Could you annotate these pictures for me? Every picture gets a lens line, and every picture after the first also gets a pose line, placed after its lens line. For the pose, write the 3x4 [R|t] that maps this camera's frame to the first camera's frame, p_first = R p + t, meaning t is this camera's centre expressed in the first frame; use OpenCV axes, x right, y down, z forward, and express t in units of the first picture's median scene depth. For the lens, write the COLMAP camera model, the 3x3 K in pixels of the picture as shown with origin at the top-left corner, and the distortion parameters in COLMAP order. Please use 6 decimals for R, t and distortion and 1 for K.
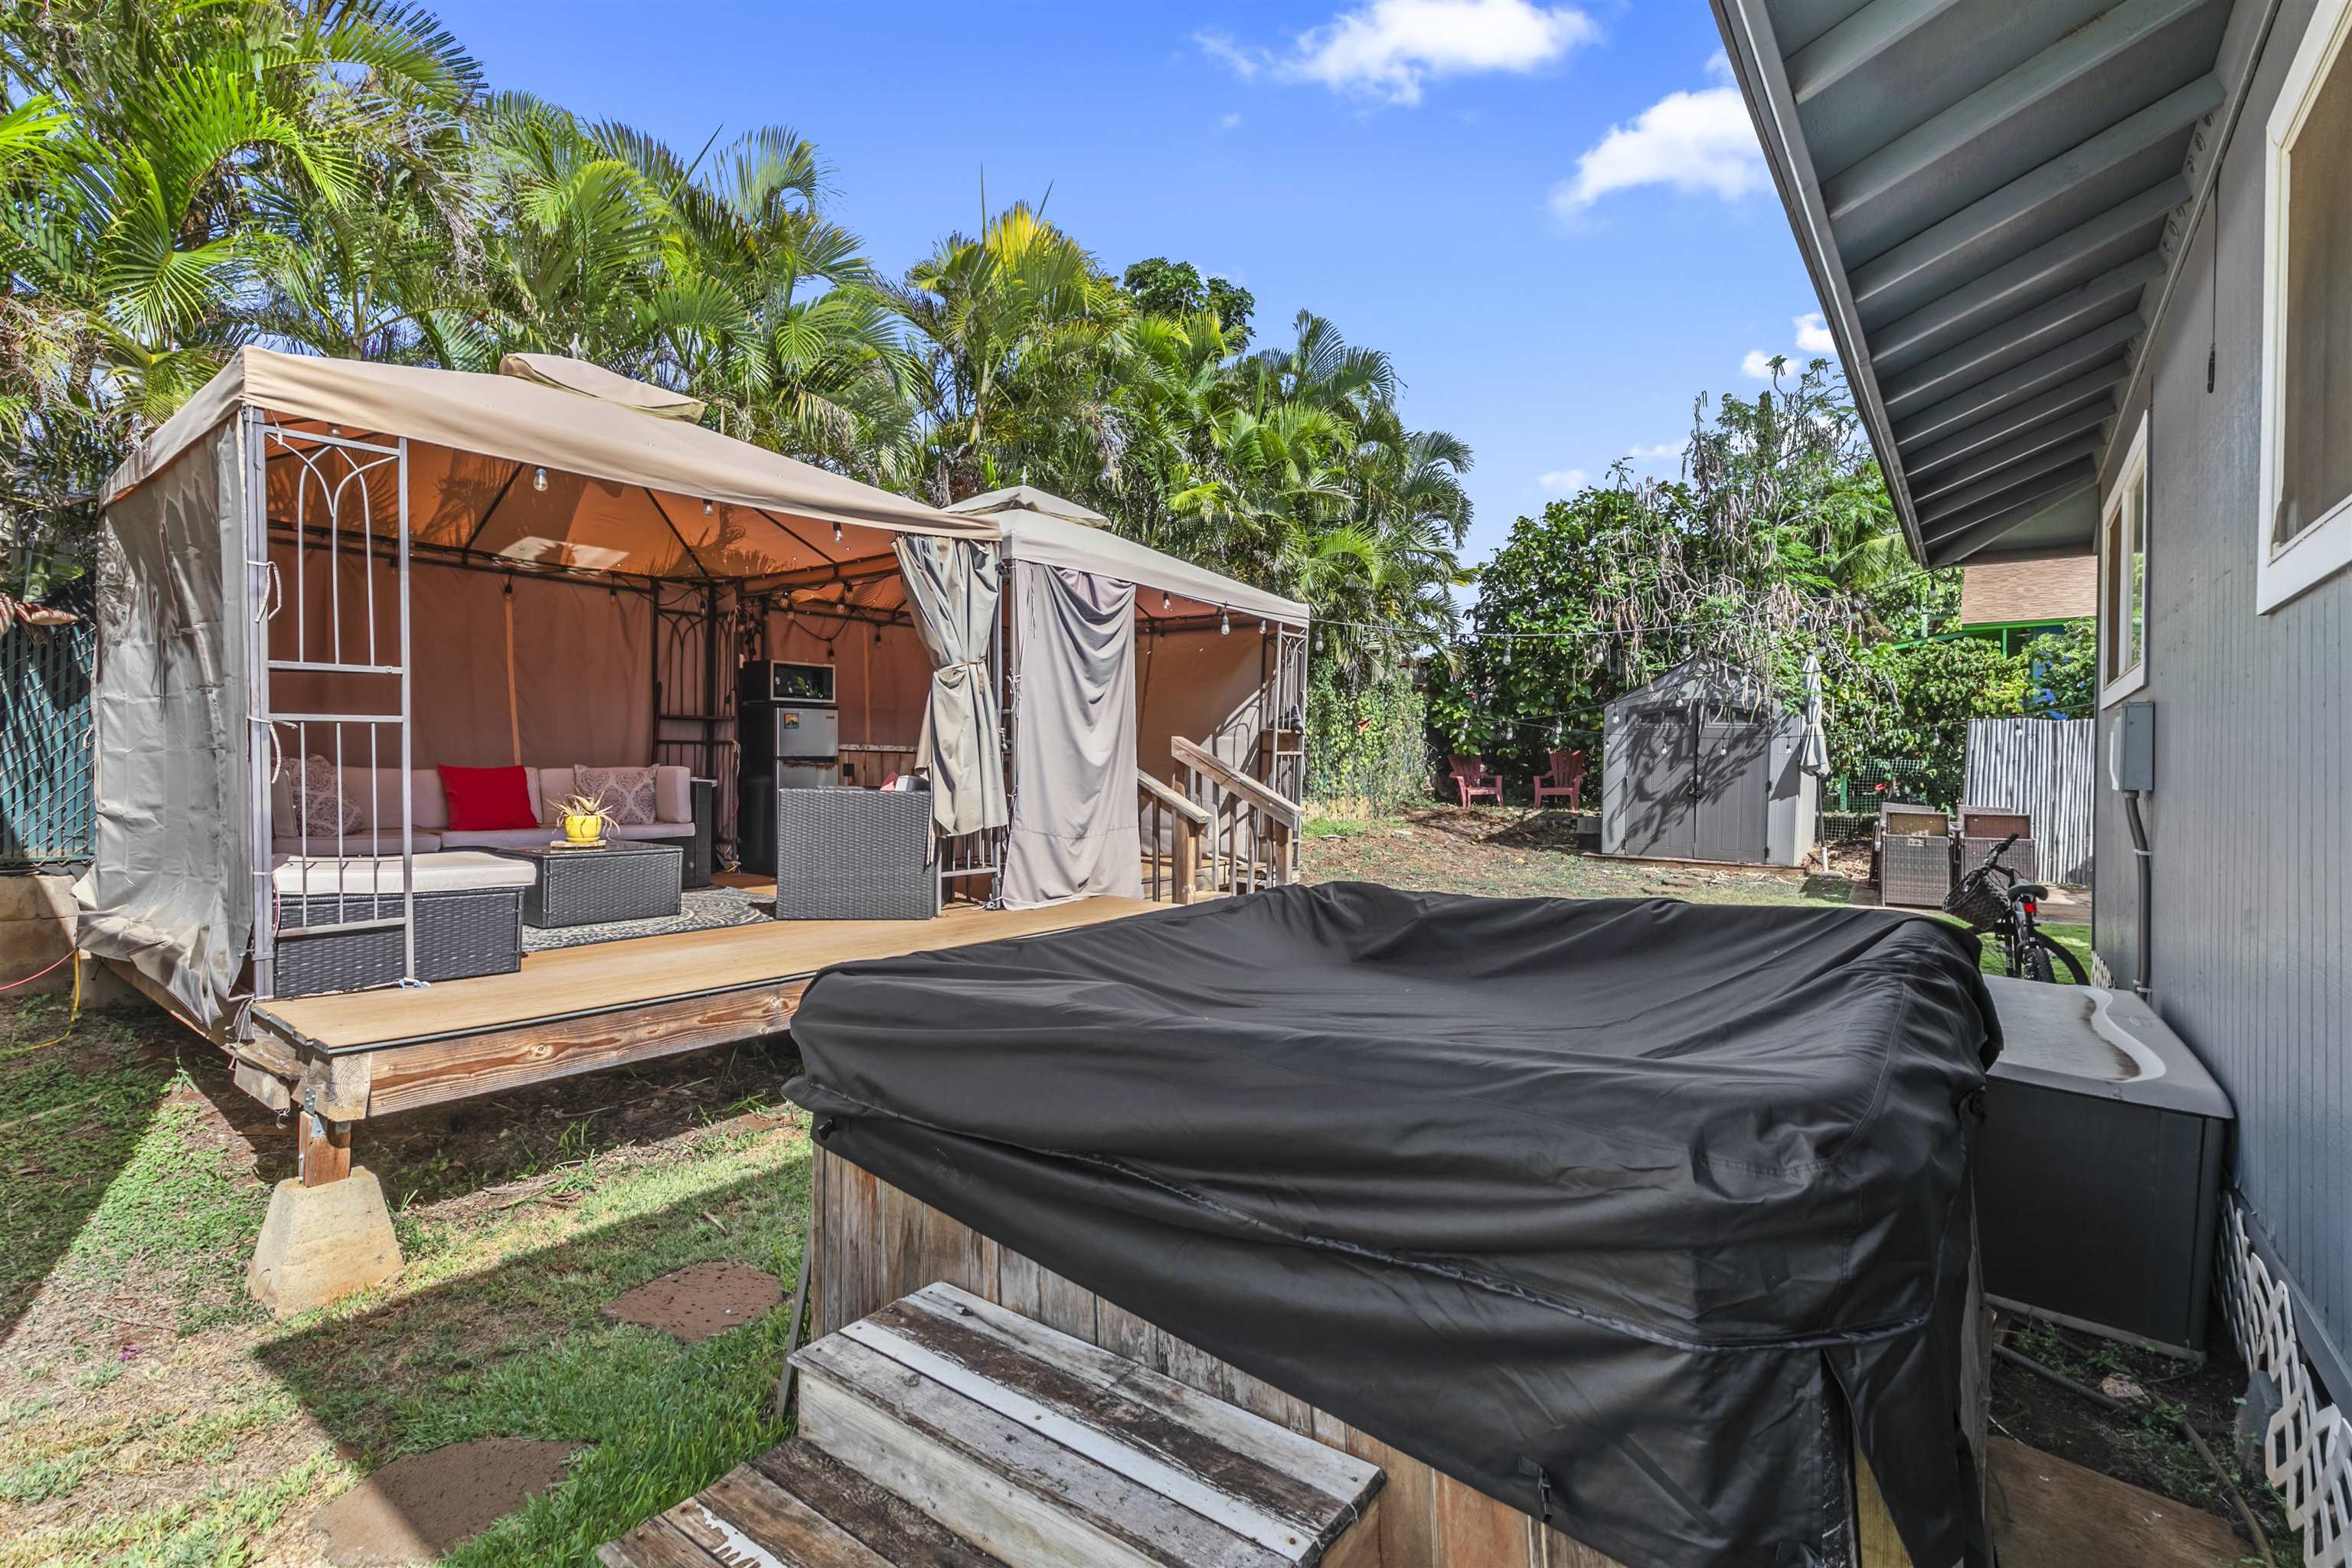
lens RADIAL K [[1057.7, 0, 1175.0], [0, 1057.7, 773.8], [0, 0, 1]] dist [-0.001837, 0.000566]
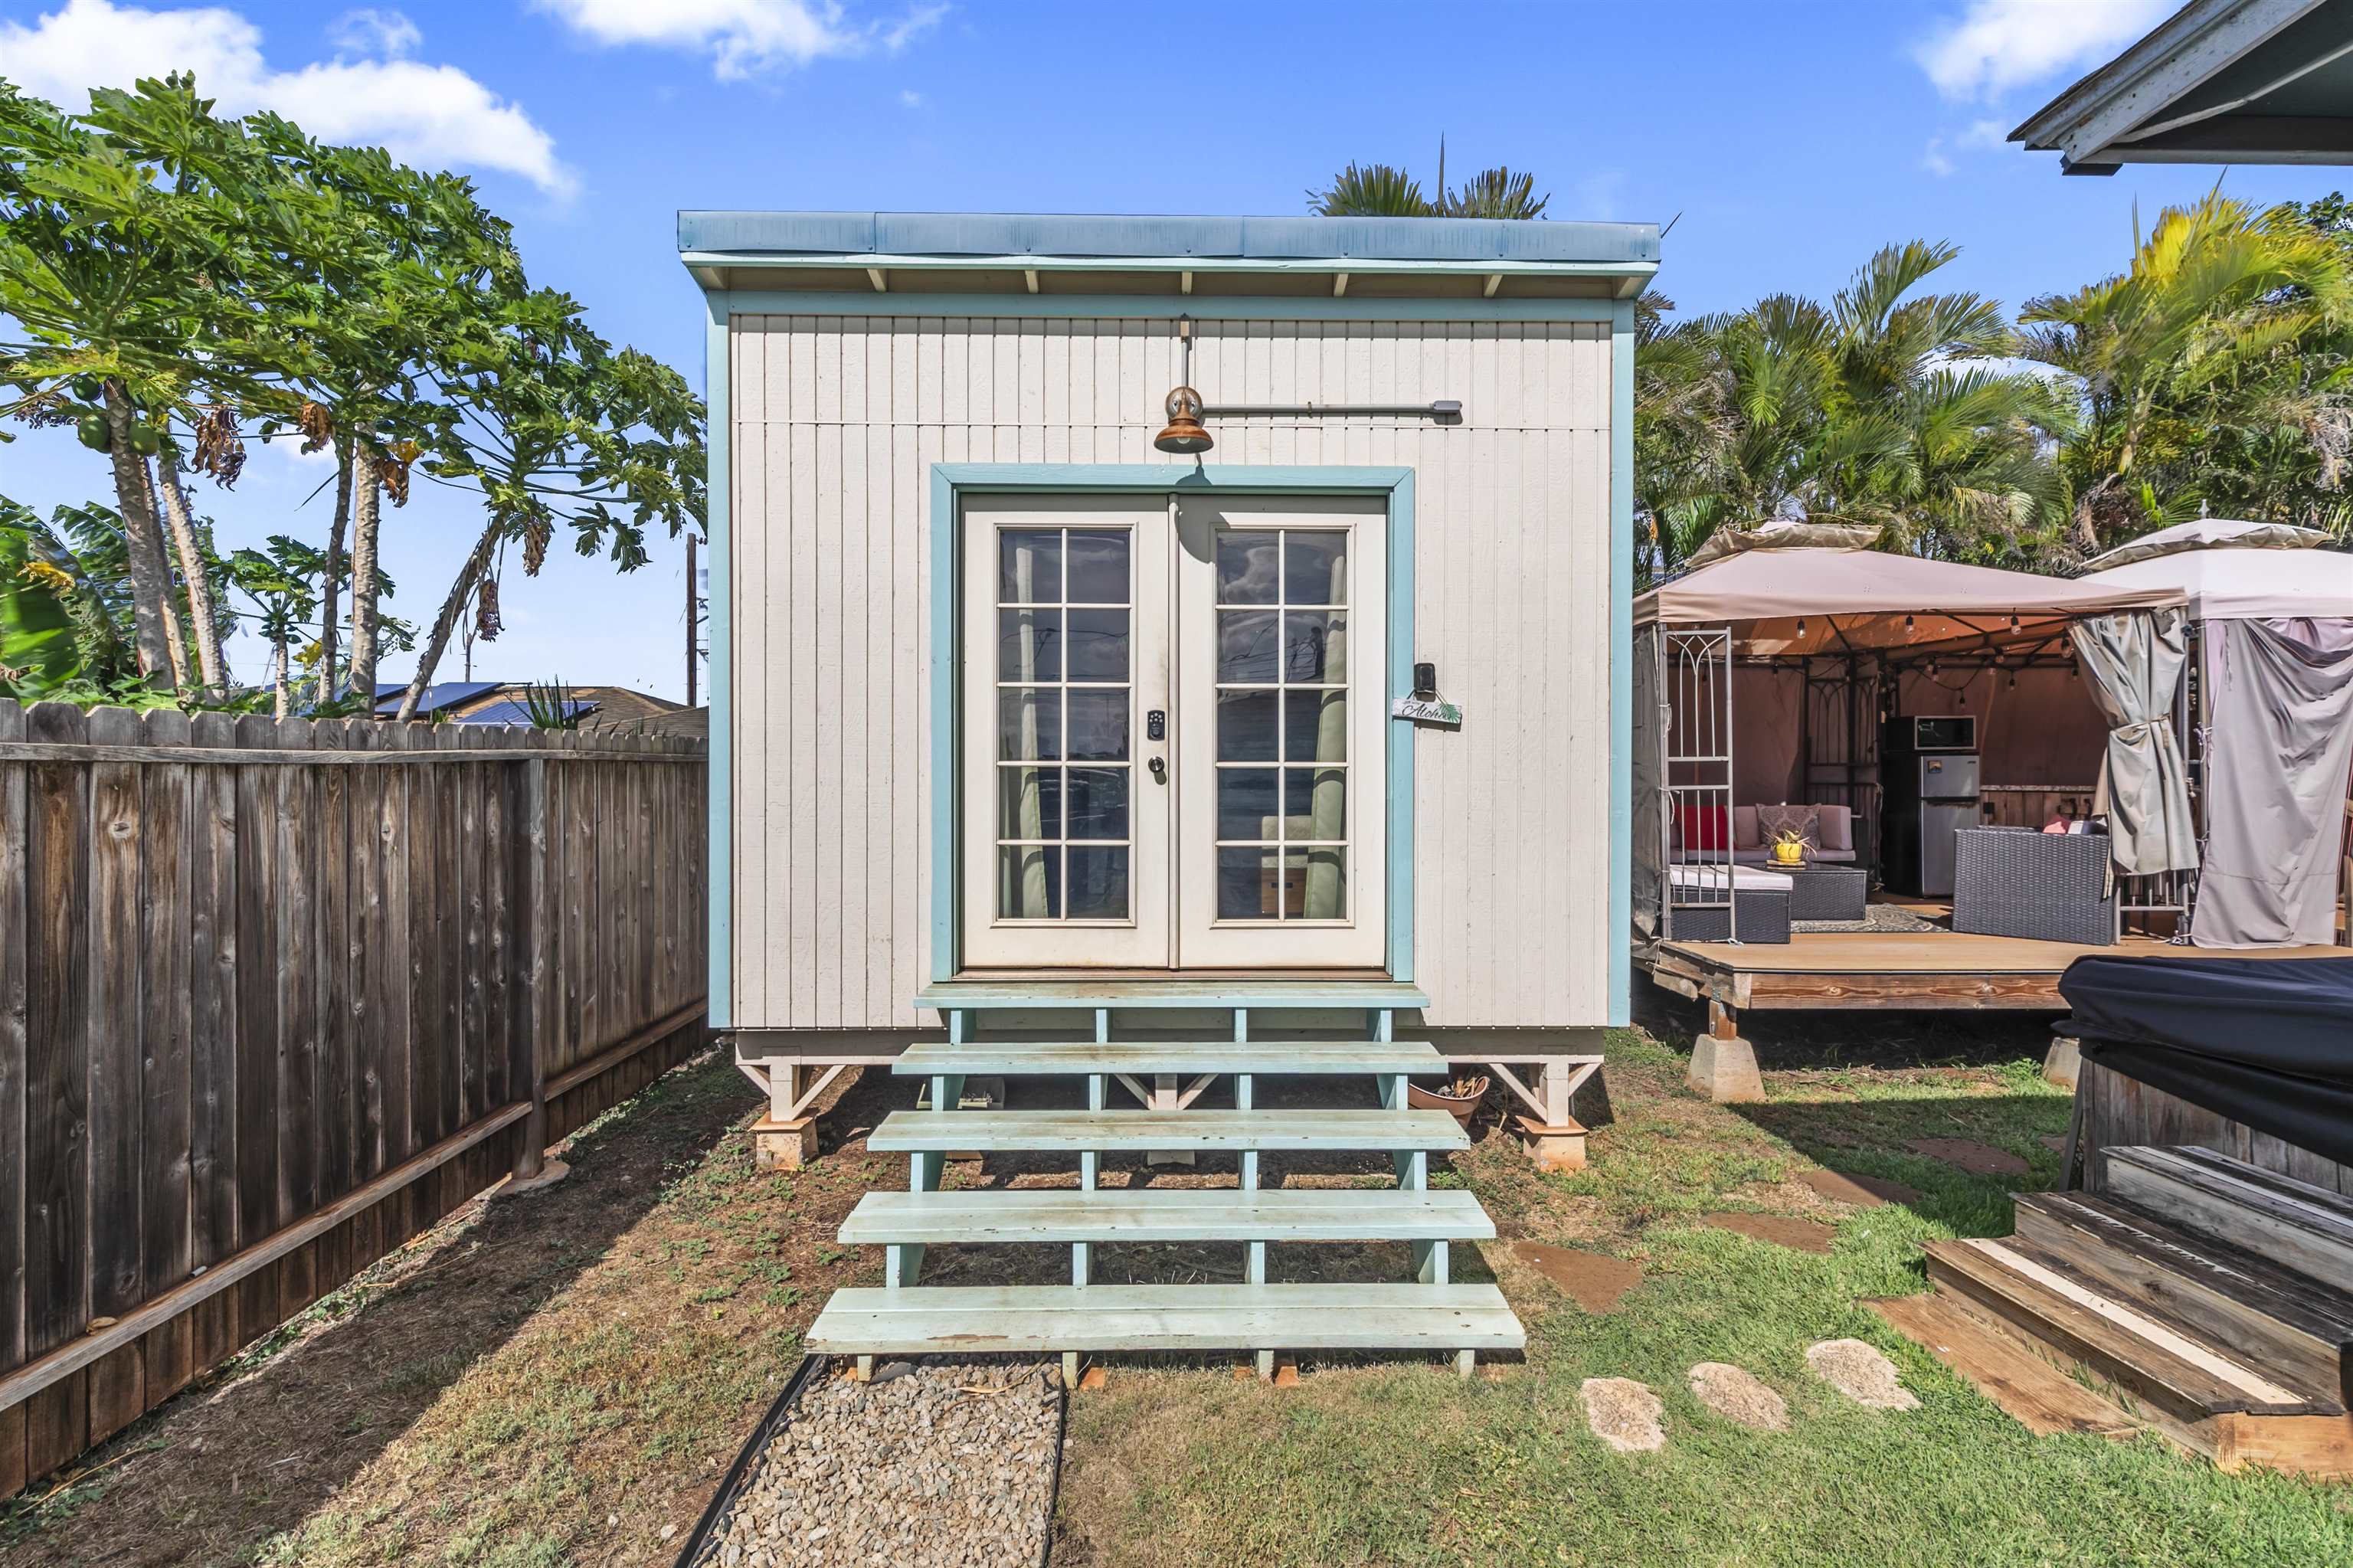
lens RADIAL K [[1058.2, 0, 1175.5], [0, 1058.2, 773.8], [0, 0, 1]] dist [-0.001837, 0.000566]
pose [[0.629966, -0.006988, -0.776591, 0.023414], [-0.003764, 0.999920, -0.012051, -0.032056], [0.776613, 0.010515, 0.629890, -0.510832]]
